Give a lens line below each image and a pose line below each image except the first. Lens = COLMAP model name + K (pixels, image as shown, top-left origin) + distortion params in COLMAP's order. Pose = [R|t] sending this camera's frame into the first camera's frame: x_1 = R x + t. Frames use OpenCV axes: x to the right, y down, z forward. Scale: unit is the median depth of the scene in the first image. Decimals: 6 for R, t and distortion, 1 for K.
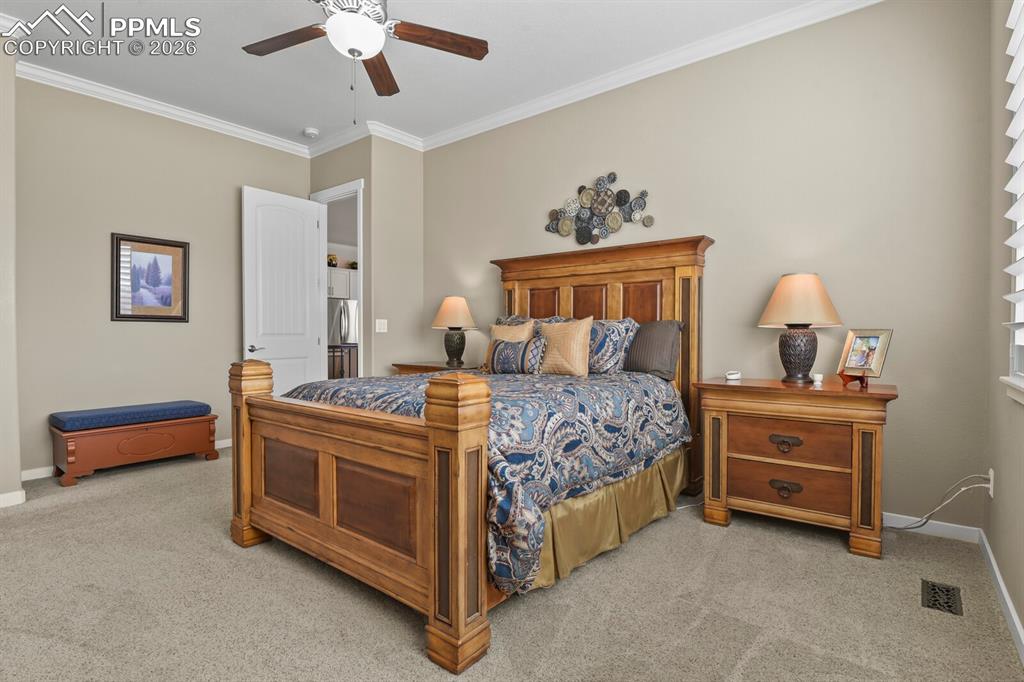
lens RADIAL K [[497.6, 0, 518.2], [0, 497.6, 341.6], [0, 0, 1]] dist [-0.013745, -0.002841]
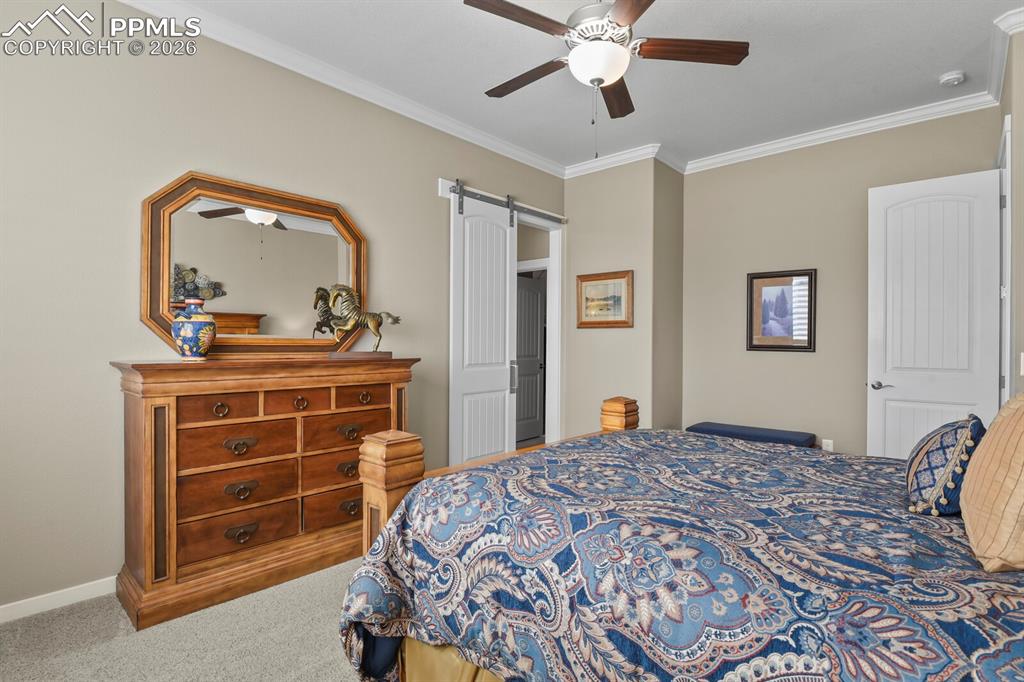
lens RADIAL K [[497.6, 0, 518.2], [0, 497.6, 341.6], [0, 0, 1]] dist [-0.013745, -0.002841]
pose [[-0.076080, -0.000850, -0.997101, 0.613434], [-0.018992, 0.999819, 0.000597, -0.088812], [0.996921, 0.018982, -0.076082, 0.921948]]
